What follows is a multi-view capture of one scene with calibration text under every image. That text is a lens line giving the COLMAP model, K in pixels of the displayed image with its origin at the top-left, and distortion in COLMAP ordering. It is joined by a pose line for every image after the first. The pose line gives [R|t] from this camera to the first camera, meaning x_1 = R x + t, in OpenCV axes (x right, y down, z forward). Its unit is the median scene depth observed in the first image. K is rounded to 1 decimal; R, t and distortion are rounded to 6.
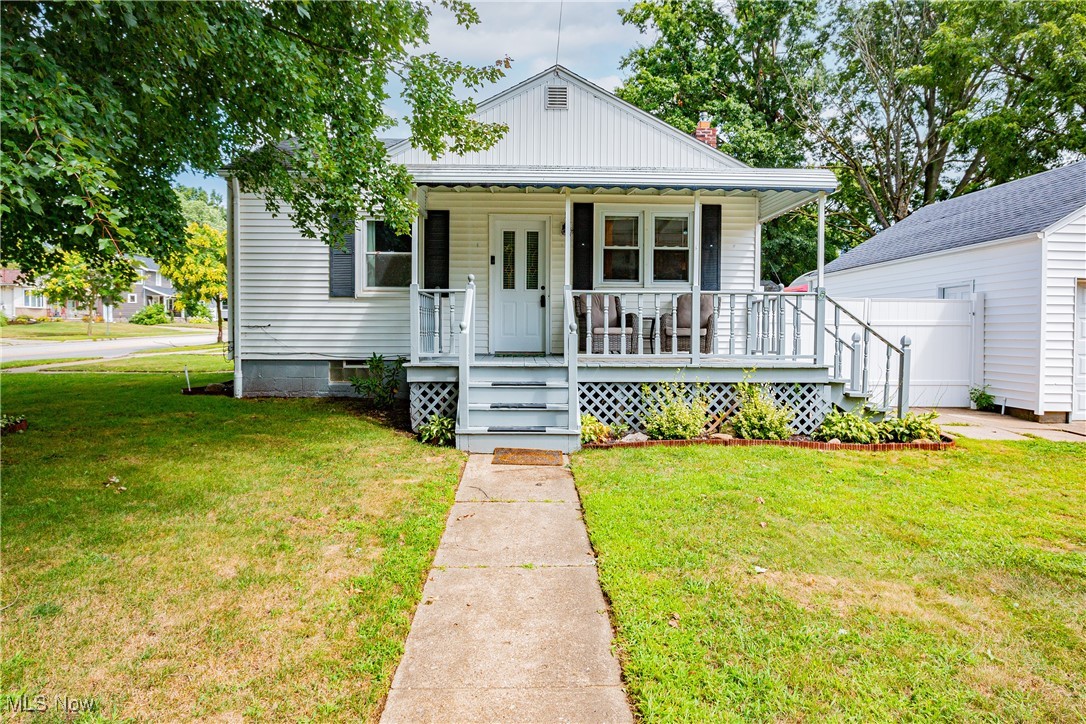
lens RADIAL K [[656.9, 0, 543.6], [0, 656.9, 360.3], [0, 0, 1]] dist [-0.031624, -0.000816]
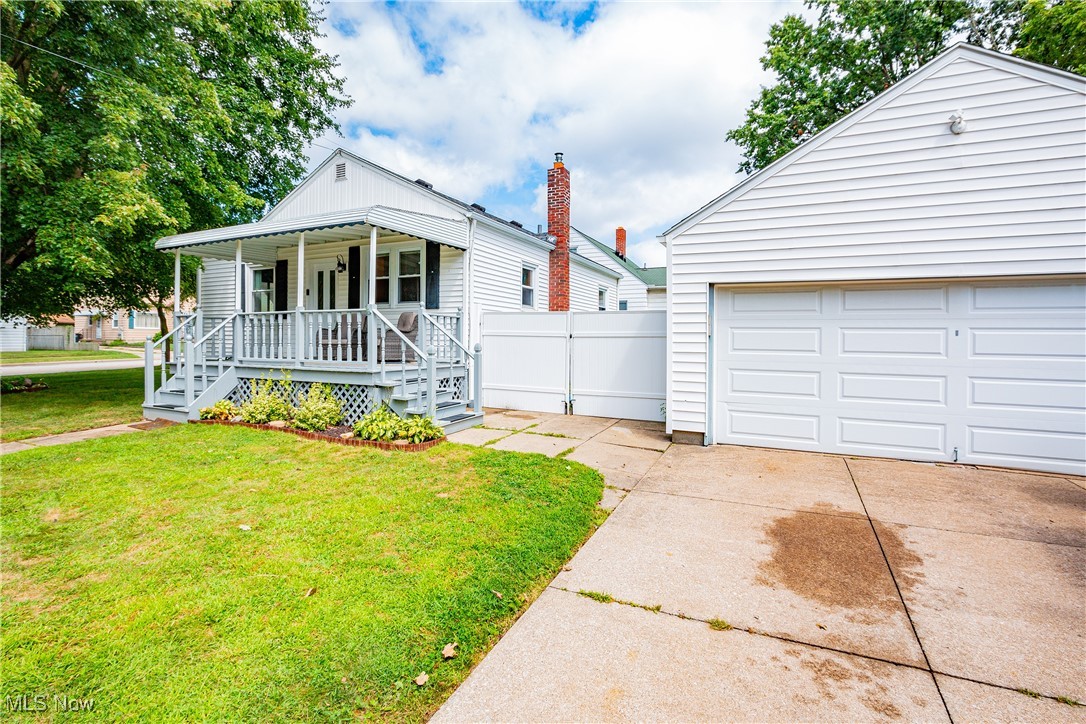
lens RADIAL K [[500.9, 0, 544.3], [0, 500.9, 356.6], [0, 0, 1]] dist [0.002941, -0.000149]
pose [[0.885538, 0.017774, -0.464227, 0.897427], [-0.023394, 0.999706, -0.006350, -0.015181], [0.463977, 0.016483, 0.885694, 0.269241]]
